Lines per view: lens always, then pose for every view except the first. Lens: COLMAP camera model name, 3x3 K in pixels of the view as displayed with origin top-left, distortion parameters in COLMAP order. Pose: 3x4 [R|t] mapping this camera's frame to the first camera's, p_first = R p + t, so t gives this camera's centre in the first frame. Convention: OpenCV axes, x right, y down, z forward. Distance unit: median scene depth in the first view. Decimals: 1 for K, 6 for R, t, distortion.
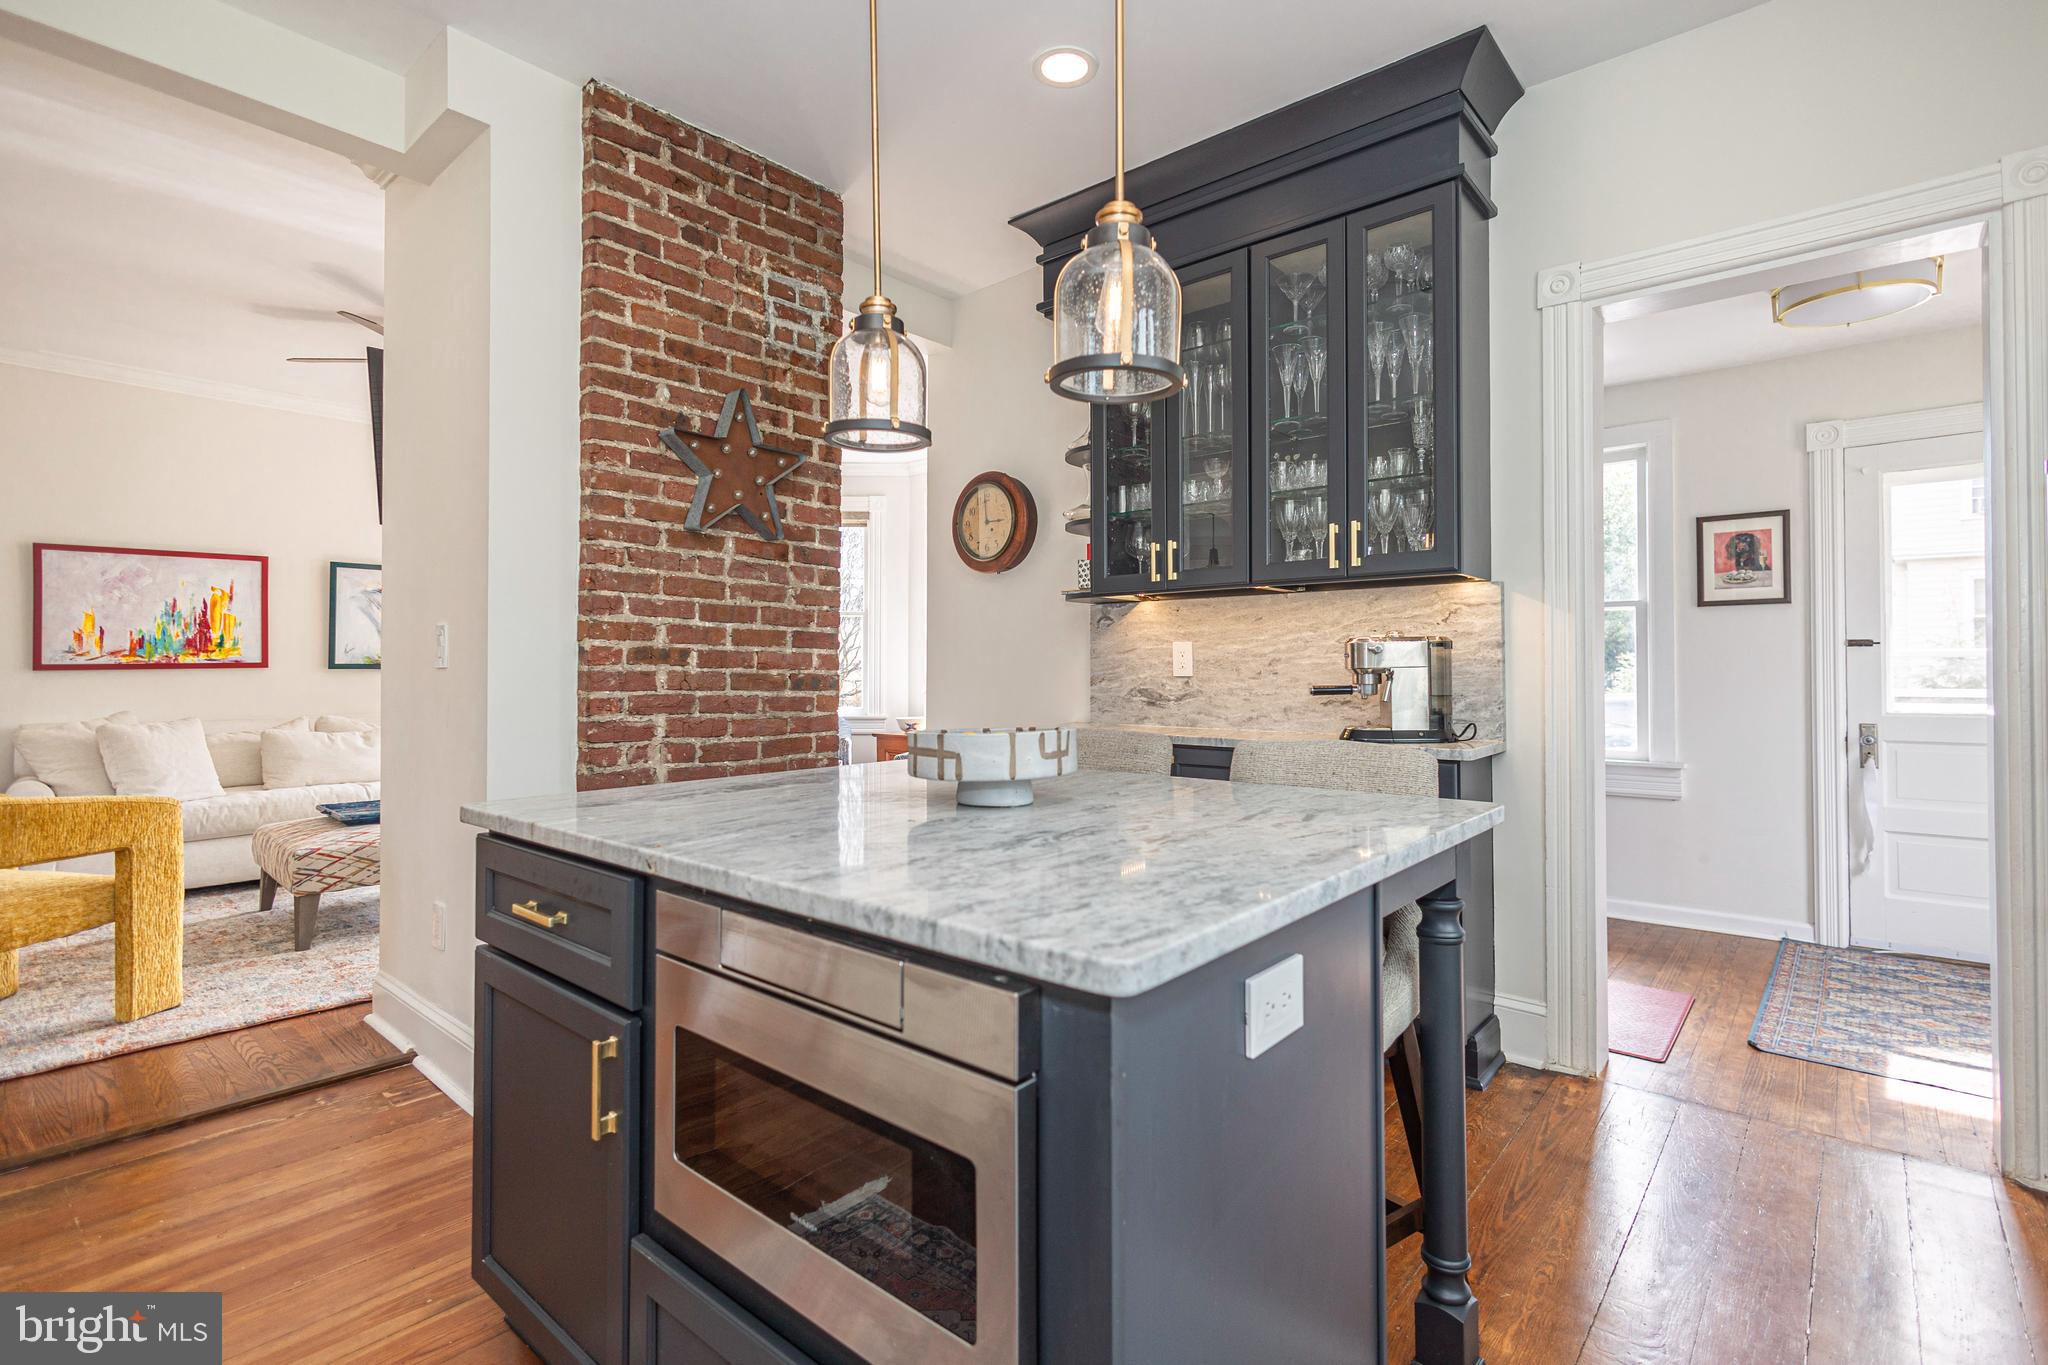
lens RADIAL K [[958.0, 0, 1026.8], [0, 958.0, 651.0], [0, 0, 1]] dist [0.006542, -0.000878]
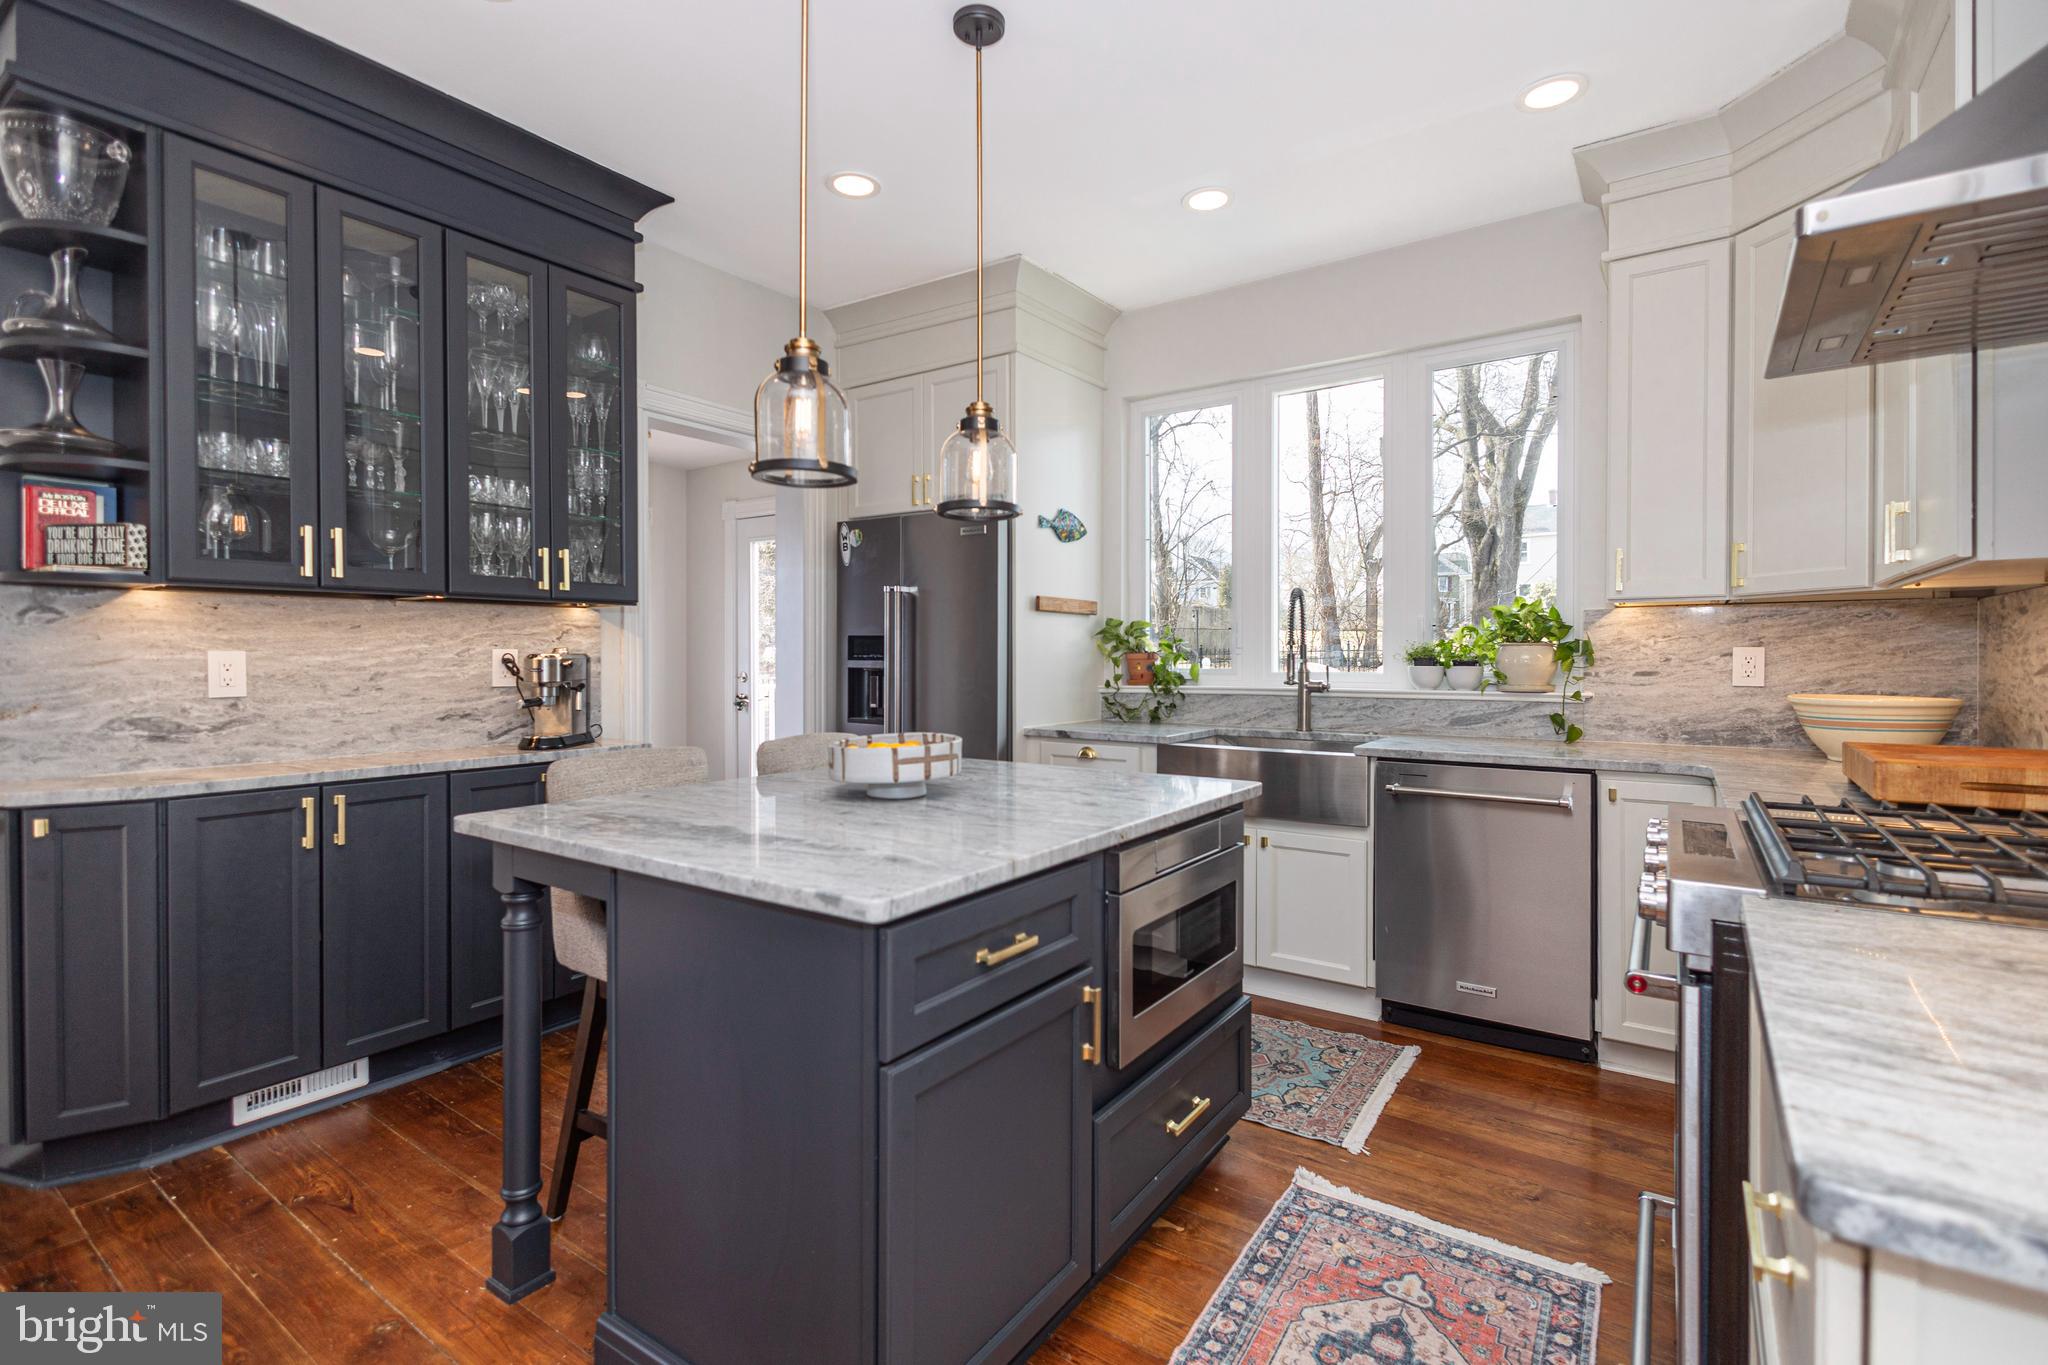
lens RADIAL K [[958.0, 0, 1026.5], [0, 958.0, 656.0], [0, 0, 1]] dist [0.006542, -0.000878]
pose [[-0.091722, -0.000374, 0.995785, -0.430925], [-0.018284, 0.999832, -0.001309, -0.010833], [-0.995617, -0.018327, -0.091713, 0.303103]]
